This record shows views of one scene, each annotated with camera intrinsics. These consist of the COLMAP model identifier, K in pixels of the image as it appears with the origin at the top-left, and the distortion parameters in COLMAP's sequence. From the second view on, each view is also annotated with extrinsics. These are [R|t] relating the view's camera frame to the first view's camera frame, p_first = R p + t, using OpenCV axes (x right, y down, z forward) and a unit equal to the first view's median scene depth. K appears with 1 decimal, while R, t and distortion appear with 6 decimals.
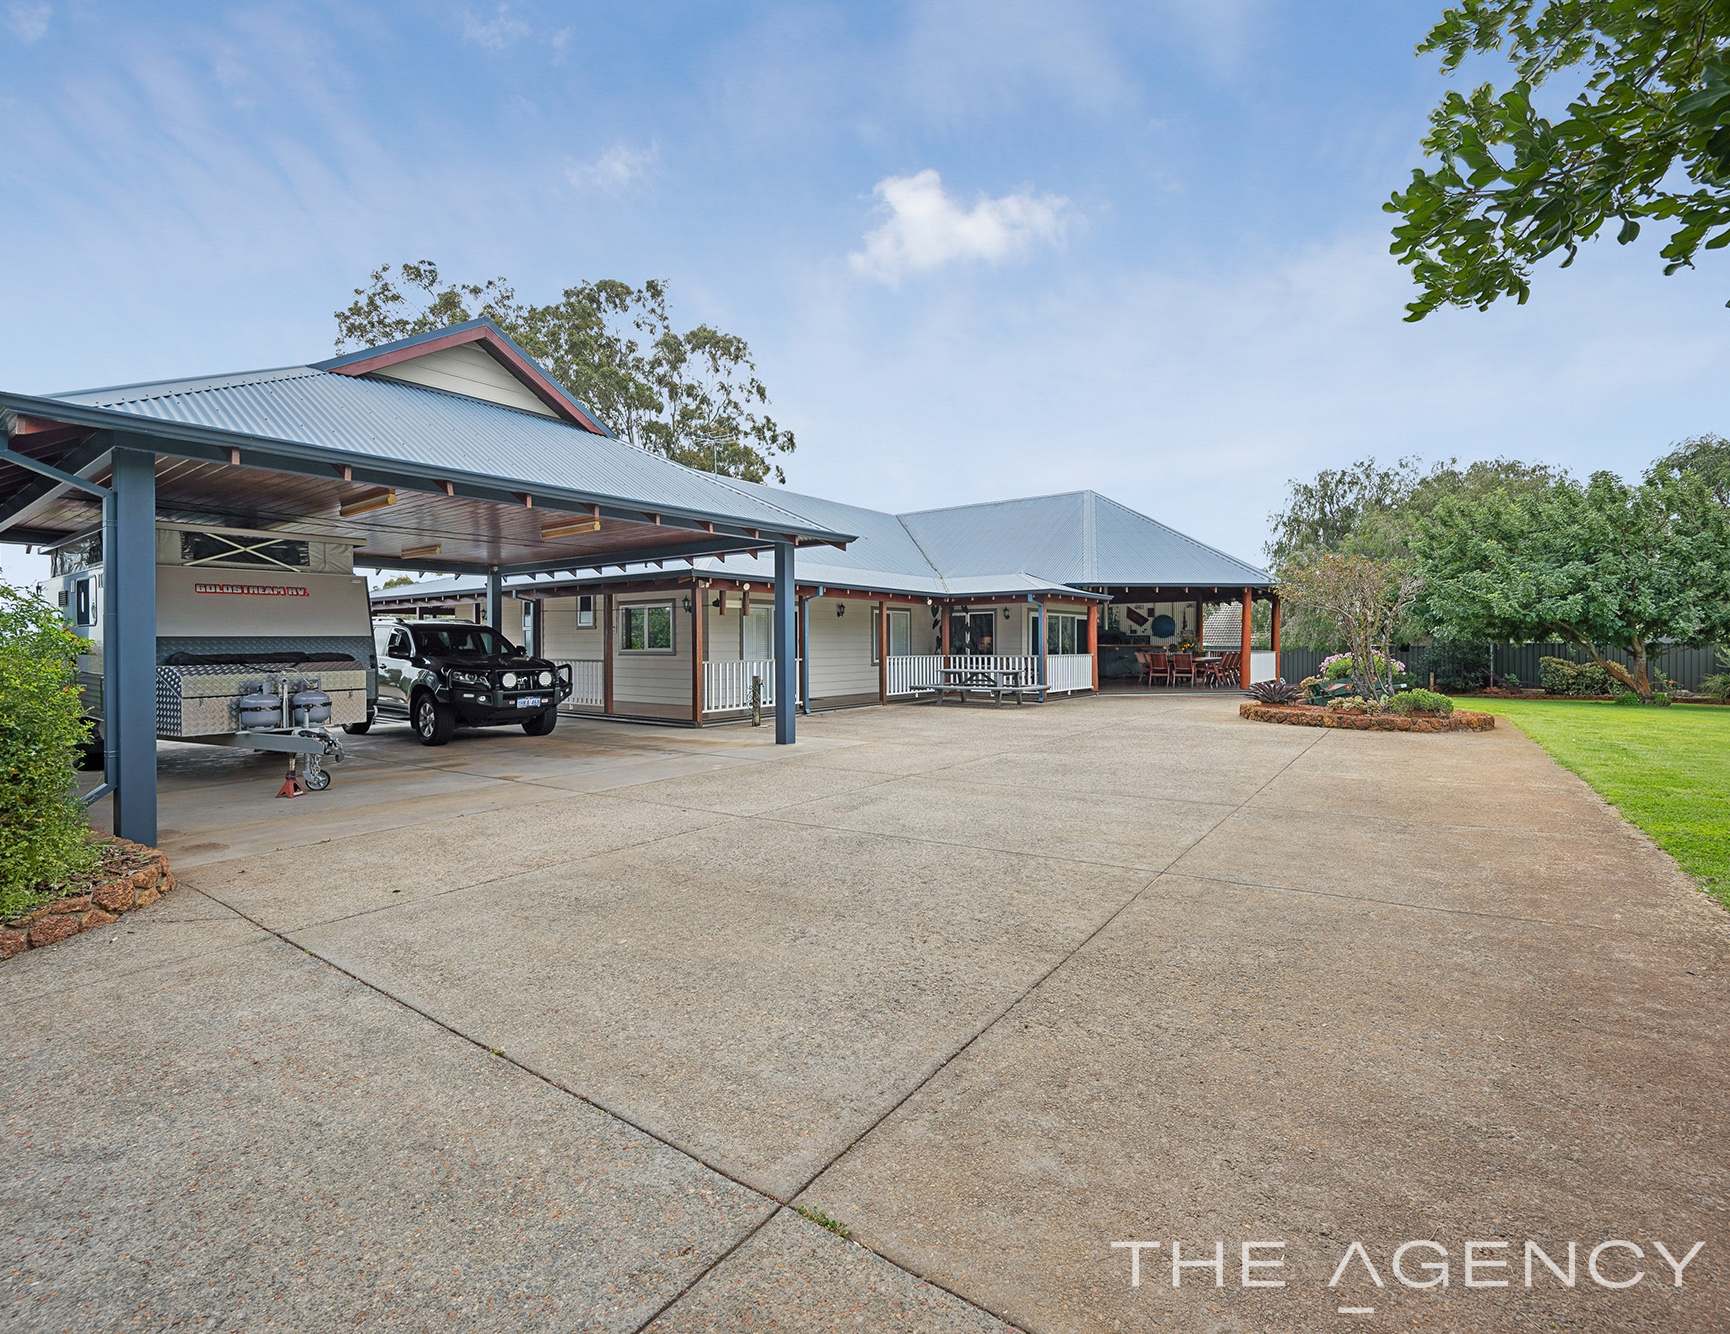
lens RADIAL K [[792.7, 0, 860.6], [0, 792.7, 649.5], [0, 0, 1]] dist [0.000415, -0.000102]
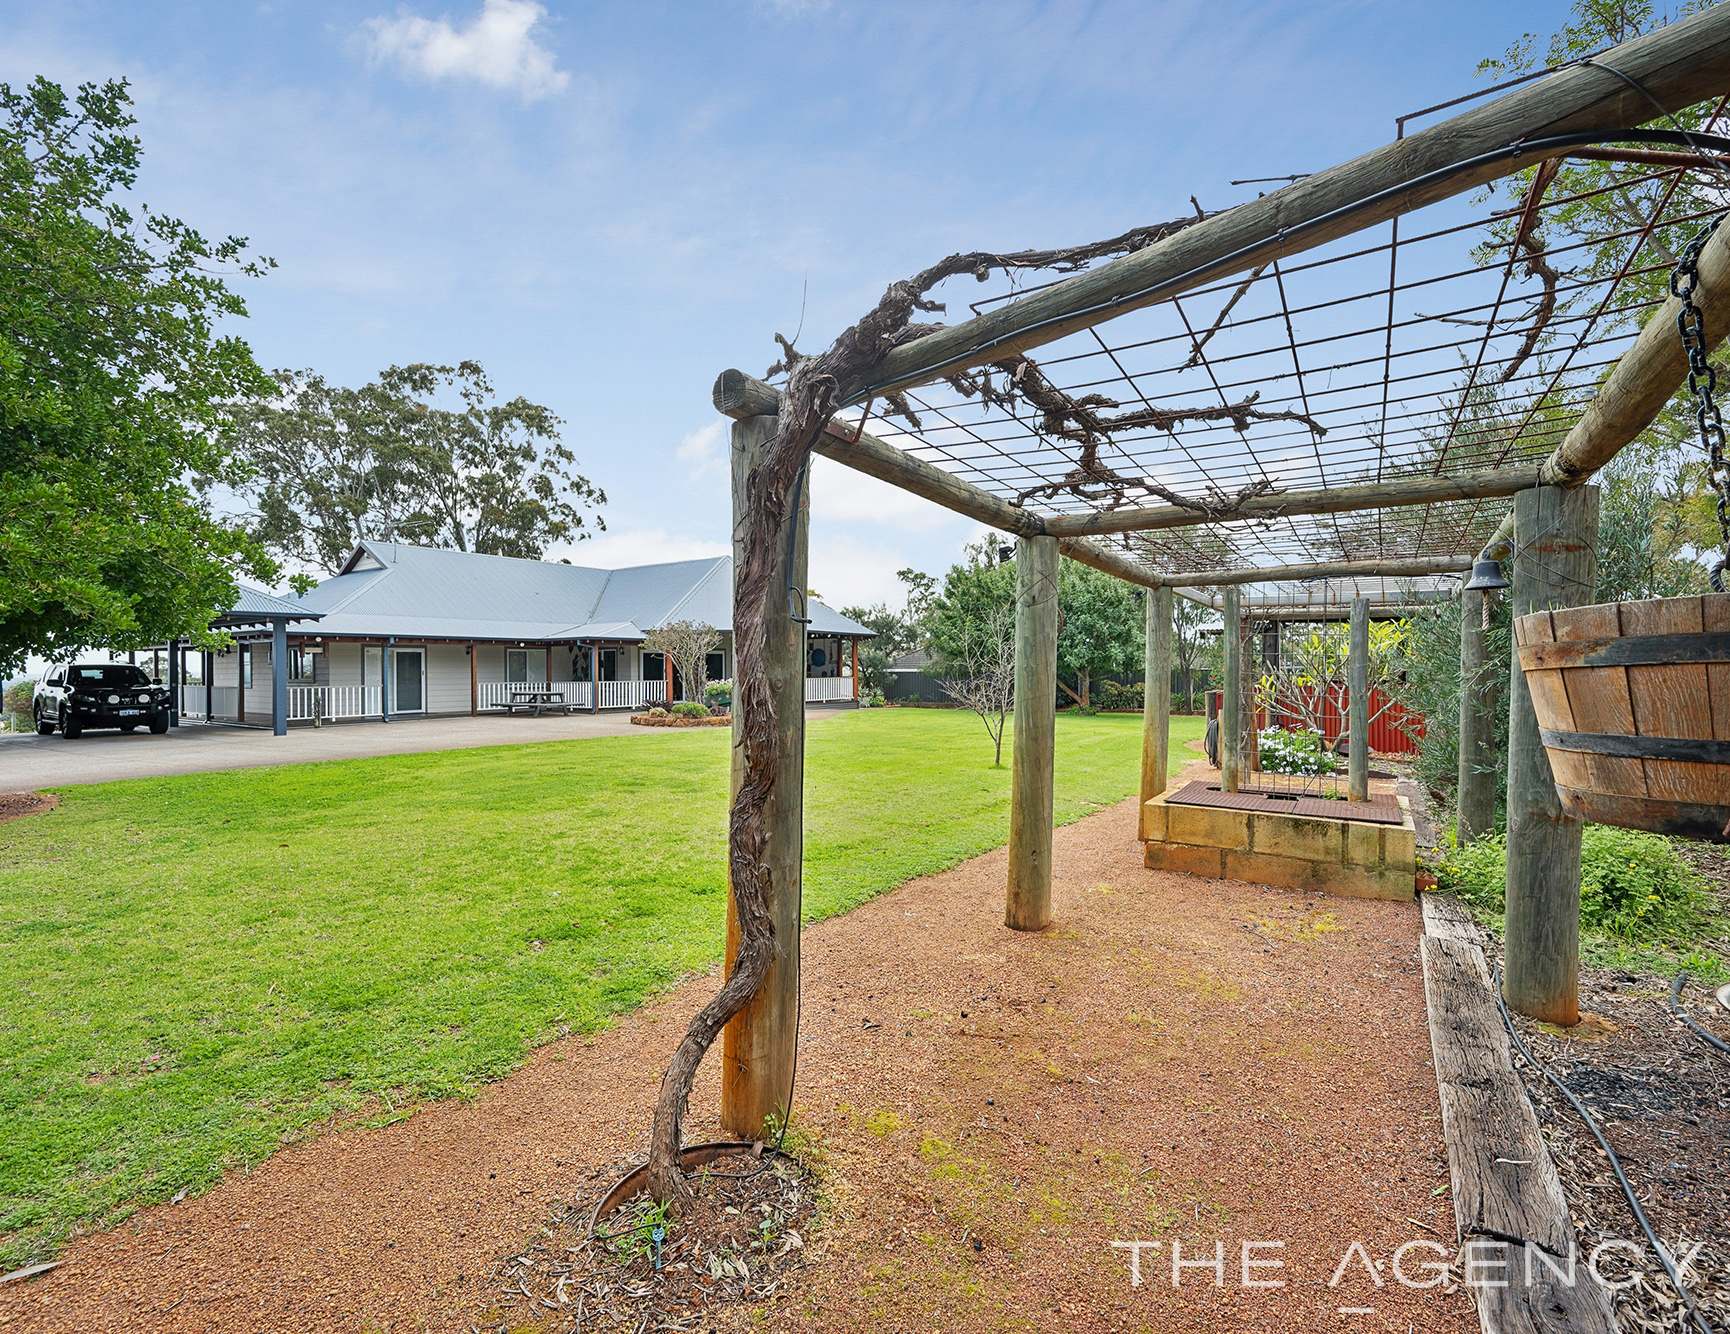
lens RADIAL K [[775.3, 0, 865.0], [0, 775.3, 667.0], [0, 0, 1]] dist [0.000511, 0.000198]
pose [[0.998205, -0.002086, 0.059854, 0.858410], [0.002413, 0.999983, -0.005396, -0.014388], [-0.059841, 0.005531, 0.998193, -0.604692]]
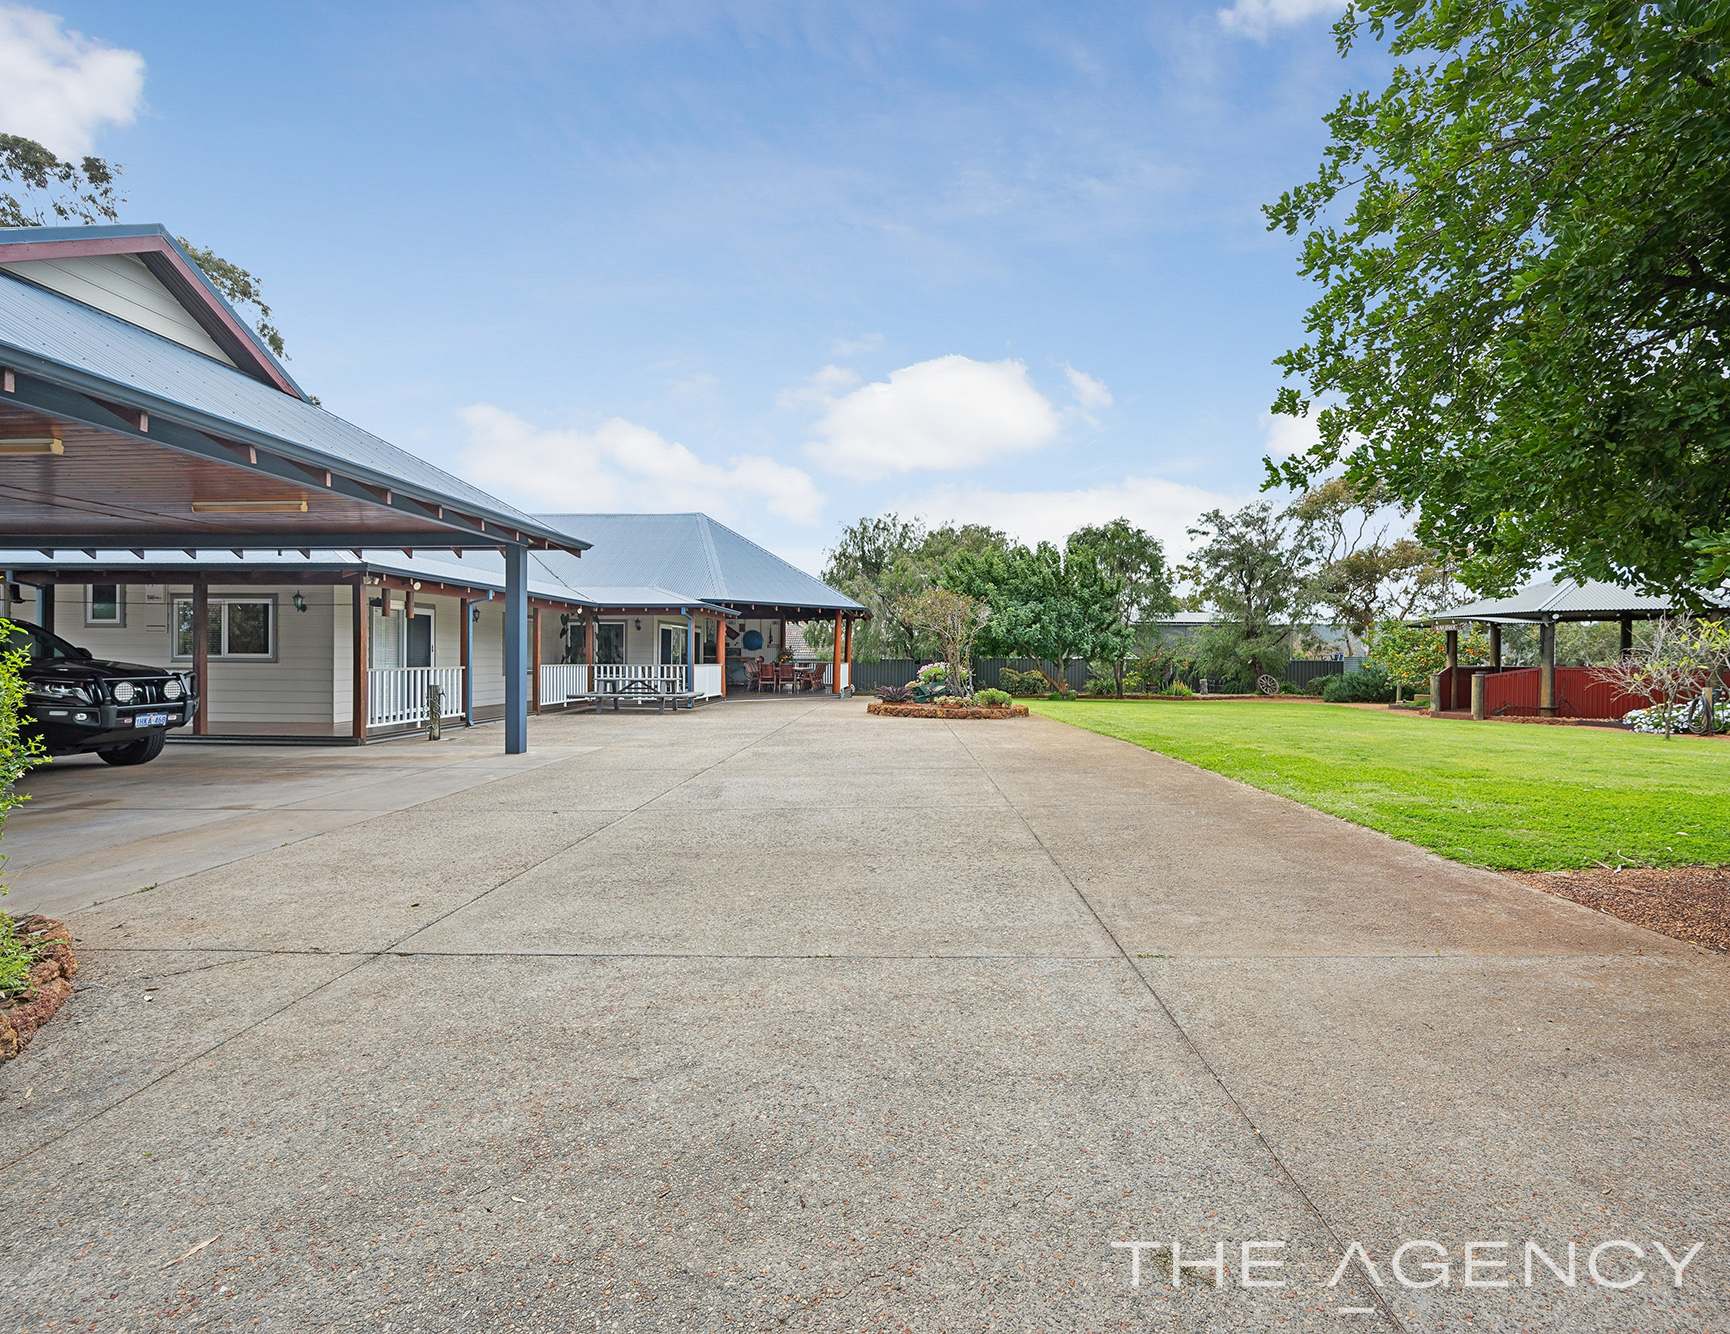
lens RADIAL K [[775.3, 0, 865.0], [0, 775.3, 667.0], [0, 0, 1]] dist [0.000511, 0.000198]
pose [[0.833370, 0.002293, 0.552710, -0.212769], [-0.006017, 0.999970, 0.004923, 0.005538], [-0.552682, -0.007428, 0.833359, -0.016837]]
